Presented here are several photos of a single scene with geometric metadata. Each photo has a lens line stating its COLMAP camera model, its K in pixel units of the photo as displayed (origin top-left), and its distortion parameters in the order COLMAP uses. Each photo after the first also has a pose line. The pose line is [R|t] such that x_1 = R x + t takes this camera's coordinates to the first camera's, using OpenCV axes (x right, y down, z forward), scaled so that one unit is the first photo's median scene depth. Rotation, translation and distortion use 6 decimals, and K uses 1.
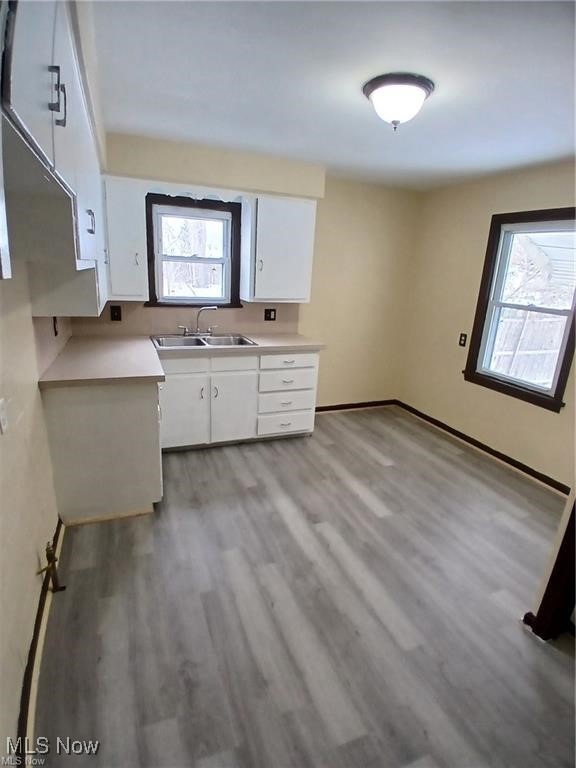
lens RADIAL K [[393.4, 0, 281.2], [0, 393.4, 384.3], [0, 0, 1]] dist [0.028320, -0.059341]
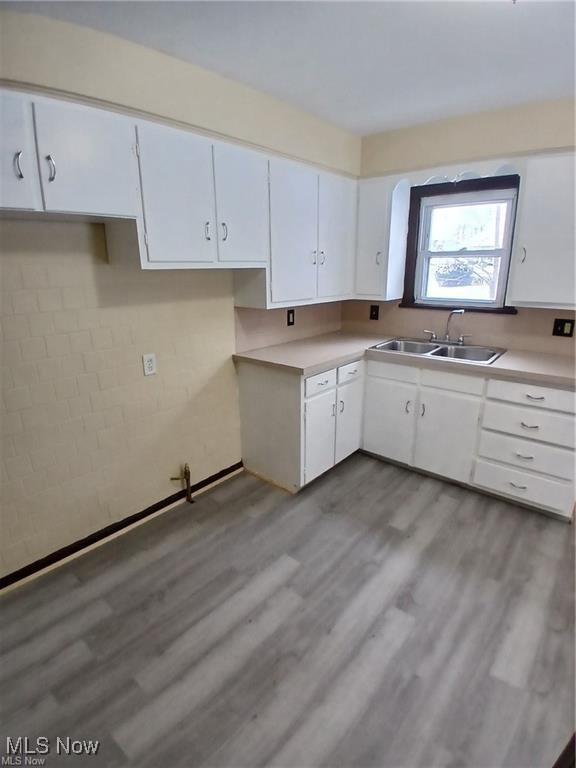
lens RADIAL K [[393.4, 0, 281.2], [0, 393.4, 384.3], [0, 0, 1]] dist [0.028320, -0.059341]
pose [[0.460042, 0.206167, -0.863630, 0.460972], [-0.219073, 0.968954, 0.114613, -0.070844], [0.860446, 0.136471, 0.490925, 0.350288]]
